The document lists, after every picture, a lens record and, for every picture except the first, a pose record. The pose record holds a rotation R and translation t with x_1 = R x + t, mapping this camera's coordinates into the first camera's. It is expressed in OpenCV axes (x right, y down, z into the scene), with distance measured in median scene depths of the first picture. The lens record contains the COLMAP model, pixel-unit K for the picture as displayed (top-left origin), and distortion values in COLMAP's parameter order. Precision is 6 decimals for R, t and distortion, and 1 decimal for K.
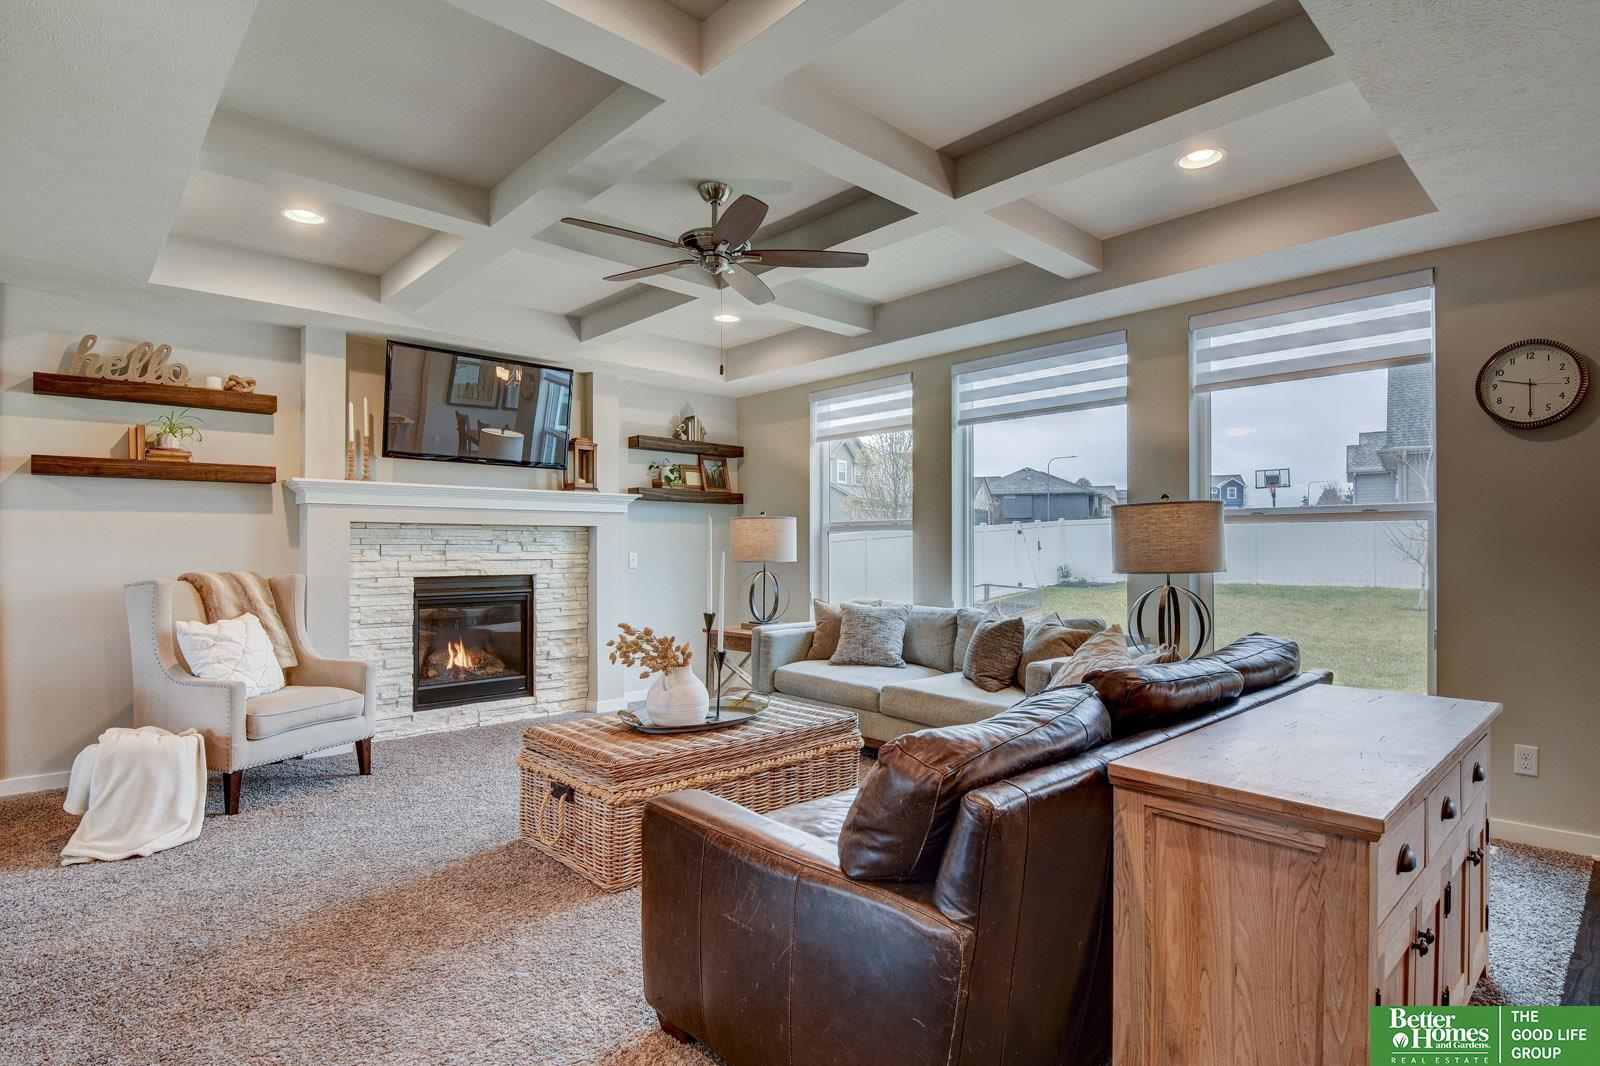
lens RADIAL K [[812.4, 0, 818.0], [0, 812.4, 536.5], [0, 0, 1]] dist [0.024491, -0.032811]
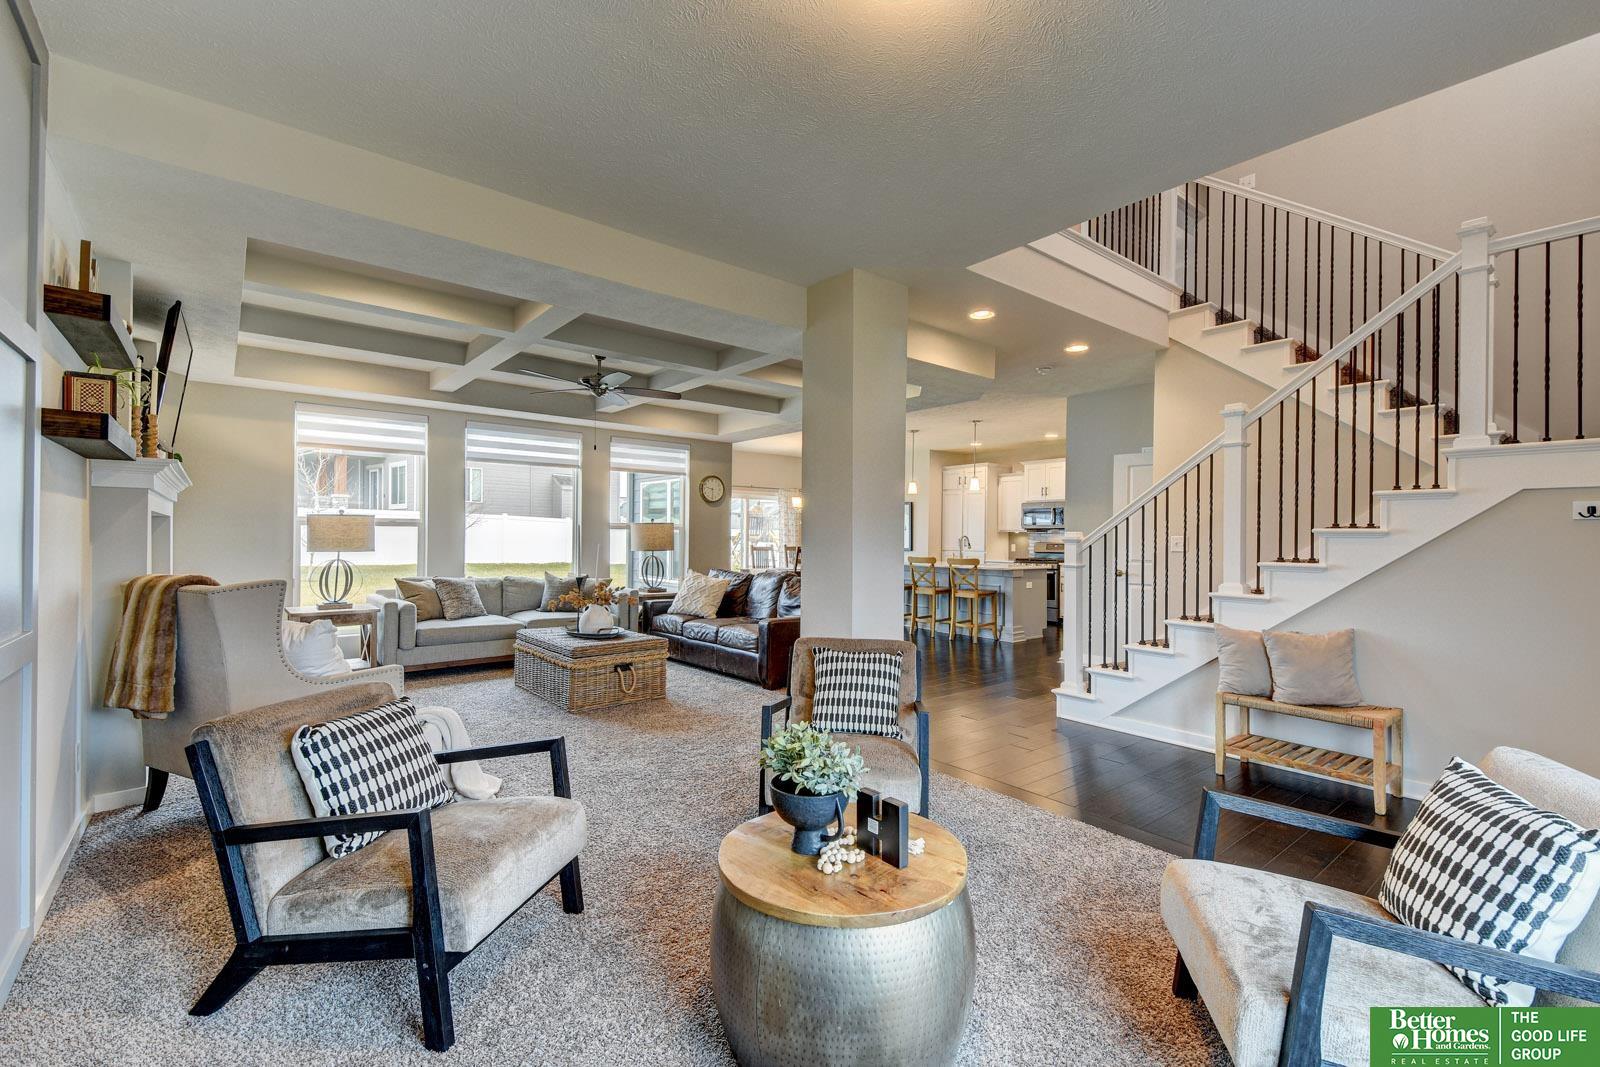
lens RADIAL K [[708.9, 0, 814.4], [0, 708.9, 538.1], [0, 0, 1]] dist [0.000102, -0.000128]
pose [[0.061259, 0.001313, 0.998121, -1.305256], [-0.022163, 0.999754, 0.000045, -0.004136], [-0.997876, -0.022124, 0.061273, 0.291643]]
